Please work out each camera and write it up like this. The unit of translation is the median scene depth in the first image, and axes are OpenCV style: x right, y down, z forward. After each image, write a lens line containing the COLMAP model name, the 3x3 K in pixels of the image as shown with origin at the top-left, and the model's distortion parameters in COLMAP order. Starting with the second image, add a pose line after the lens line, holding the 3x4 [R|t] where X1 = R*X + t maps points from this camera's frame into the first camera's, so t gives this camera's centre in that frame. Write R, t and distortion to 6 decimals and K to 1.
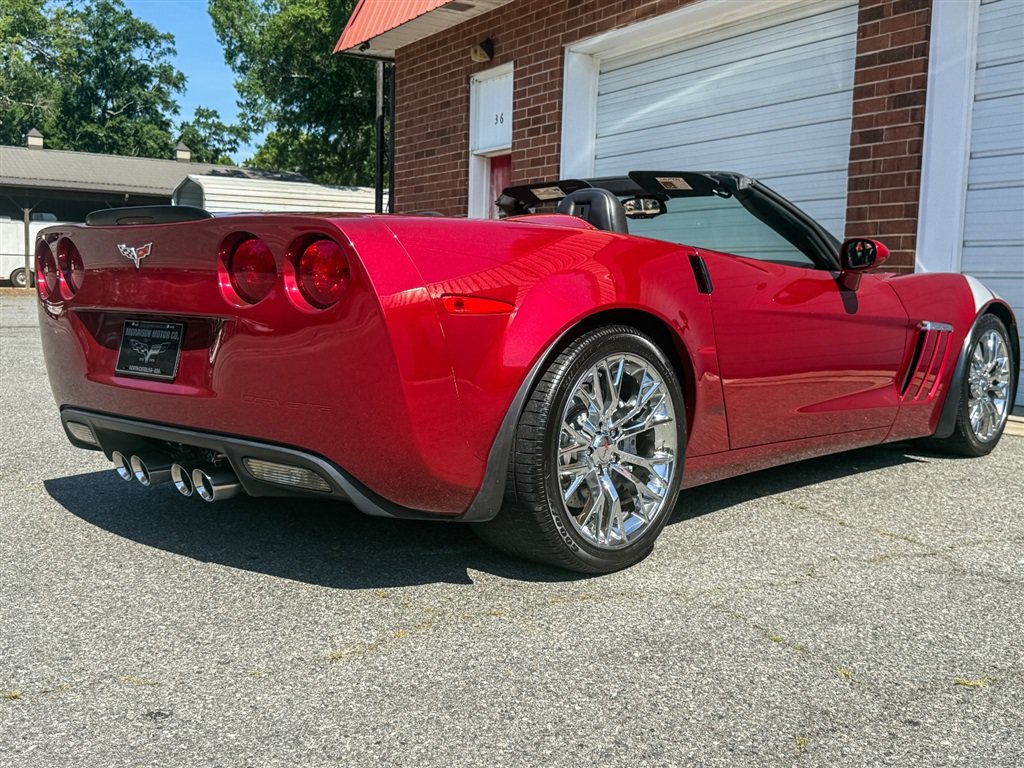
lens RADIAL K [[1095.3, 0, 501.7], [0, 1095.3, 390.2], [0, 0, 1]] dist [0.194774, -0.455664]
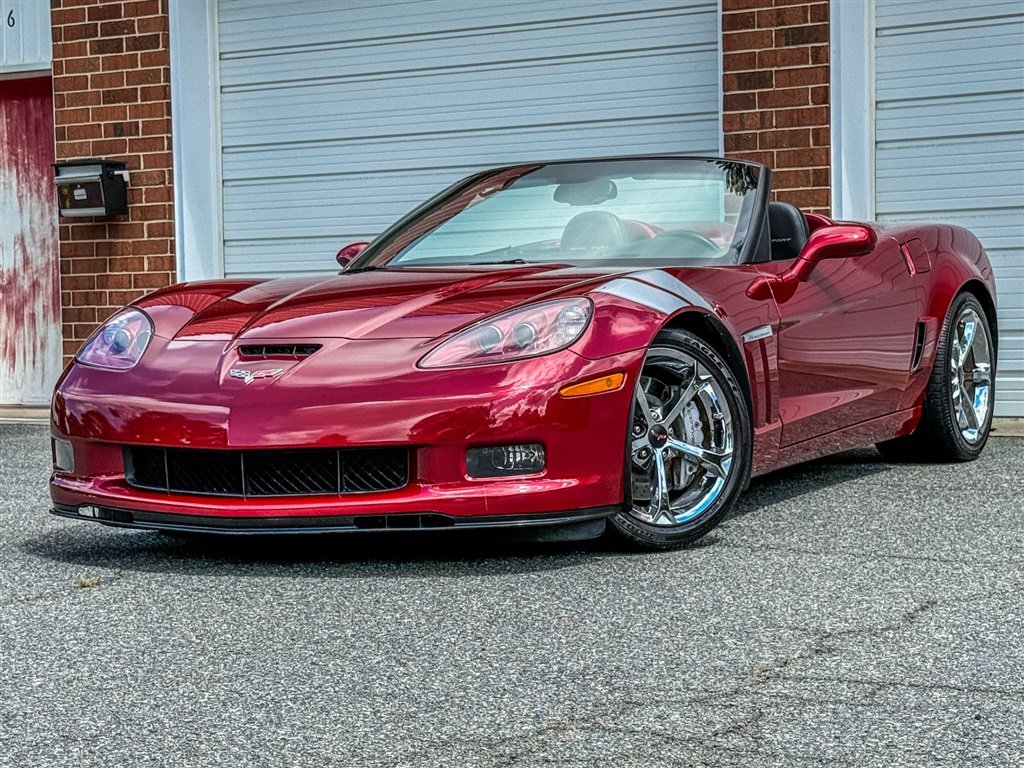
lens RADIAL K [[2257.0, 0, 539.9], [0, 2257.0, 358.6], [0, 0, 1]] dist [0.156408, 0.214012]
pose [[0.882781, -0.054500, 0.466613, -0.390928], [0.087847, 0.994878, -0.049998, 0.018253], [-0.461498, 0.085128, 0.883047, -0.203025]]
